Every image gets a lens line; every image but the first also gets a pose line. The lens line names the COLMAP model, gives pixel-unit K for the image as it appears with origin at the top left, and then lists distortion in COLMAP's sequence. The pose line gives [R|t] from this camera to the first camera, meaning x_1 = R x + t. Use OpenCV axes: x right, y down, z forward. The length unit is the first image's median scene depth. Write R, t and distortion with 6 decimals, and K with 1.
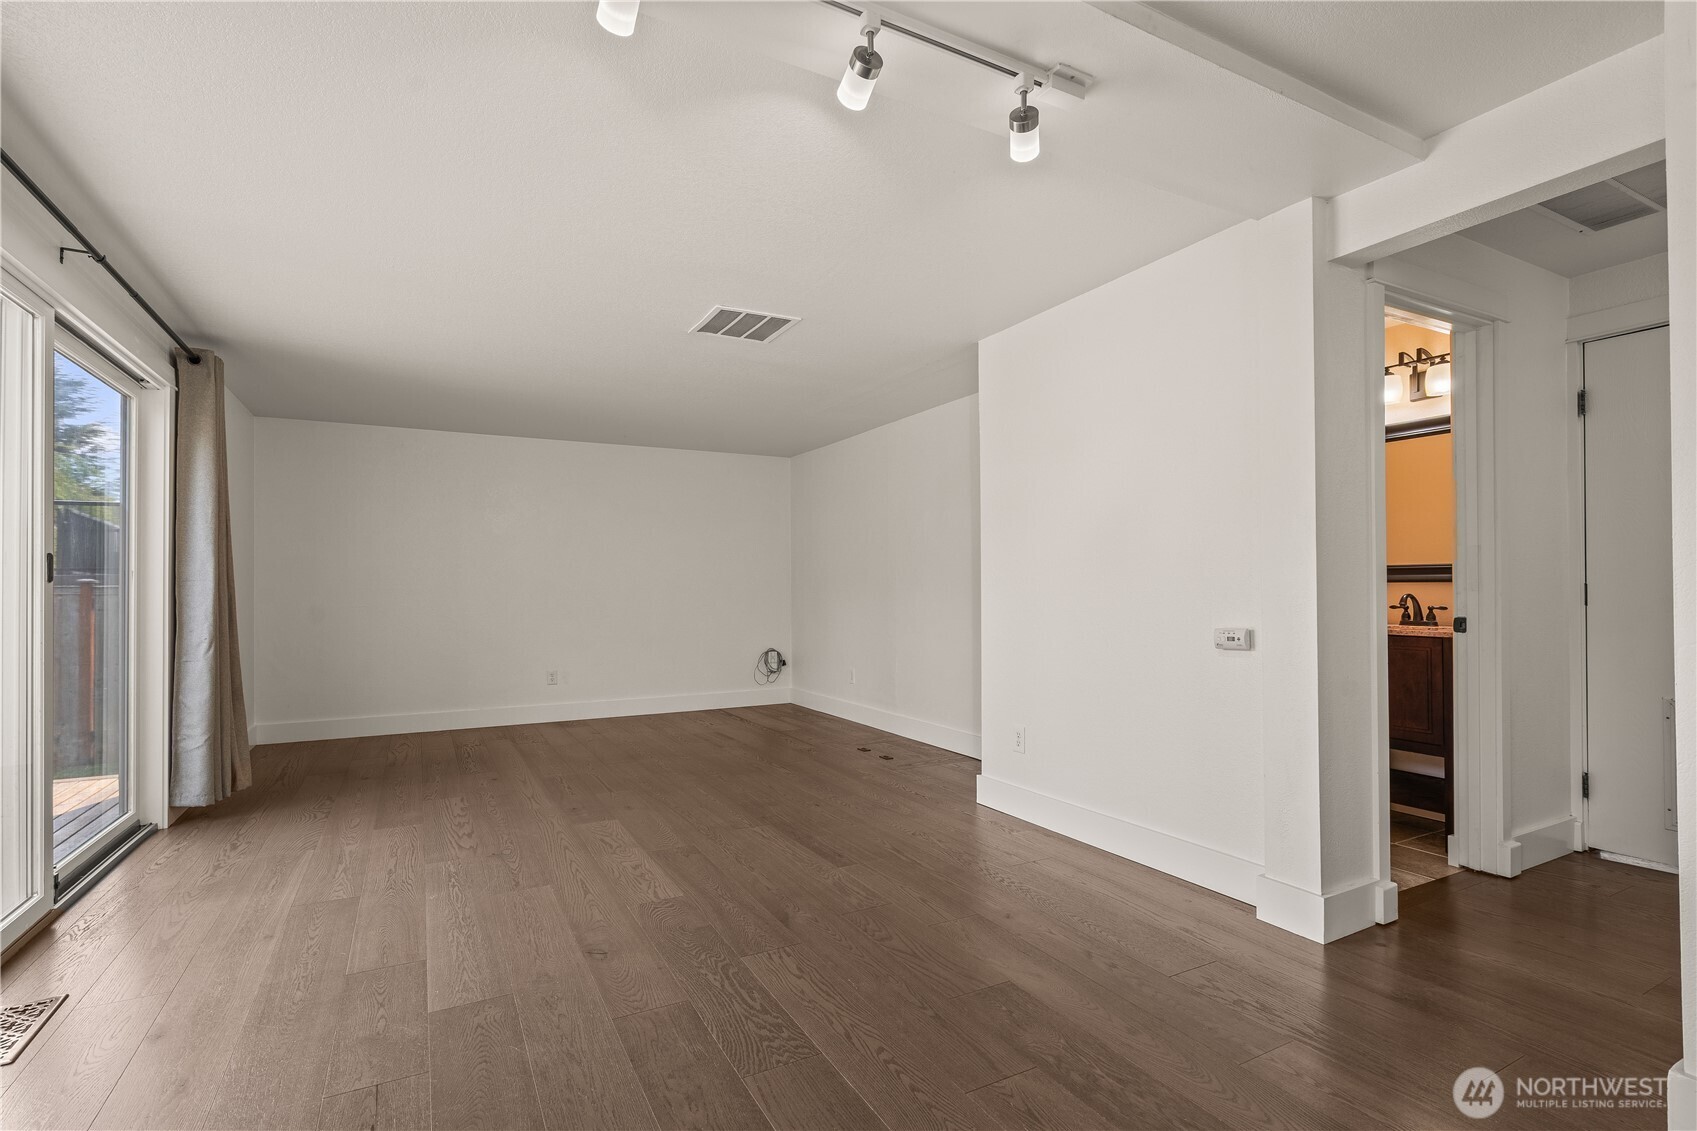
lens RADIAL K [[778.6, 0, 842.9], [0, 778.6, 570.7], [0, 0, 1]] dist [-0.004826, 0.003011]
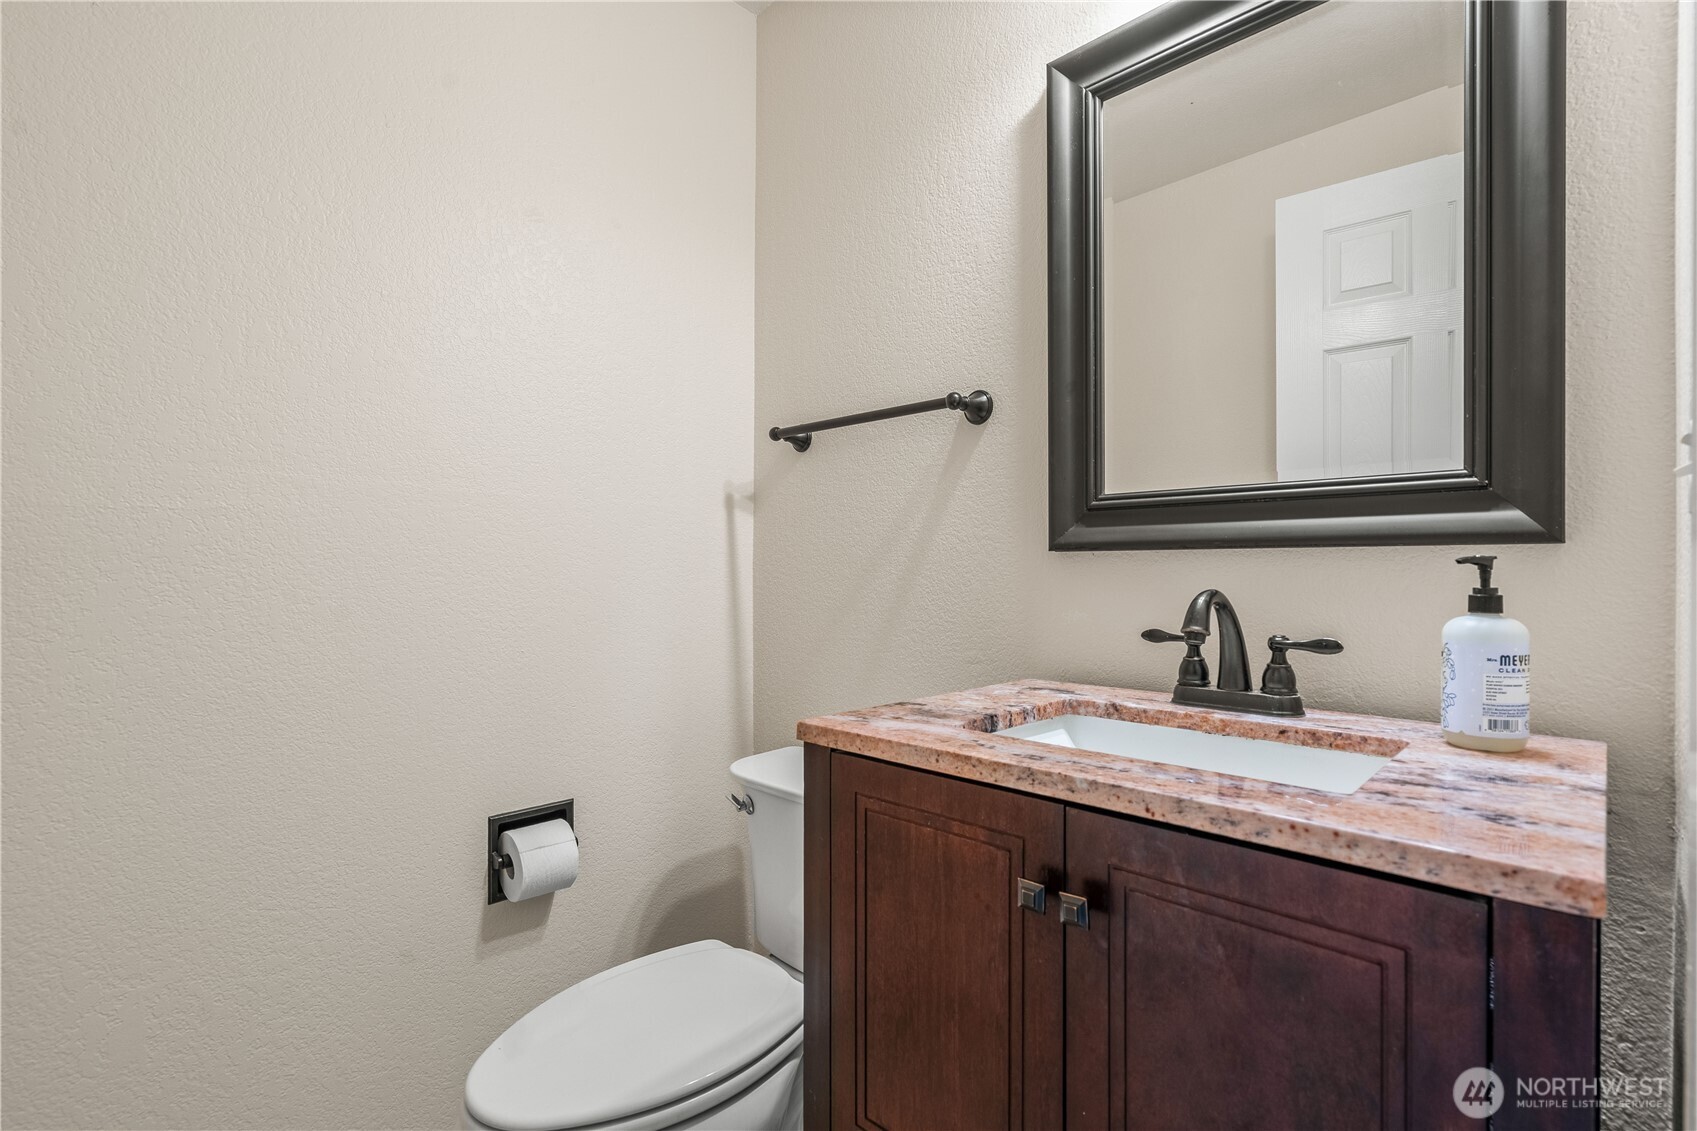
lens RADIAL K [[778.6, 0, 853.8], [0, 778.6, 562.4], [0, 0, 1]] dist [-0.004826, 0.003011]
pose [[0.951845, 0.013643, 0.306276, 0.535614], [-0.020452, 0.999610, 0.019032, 0.017920], [-0.305897, -0.024380, 0.951752, 0.790729]]
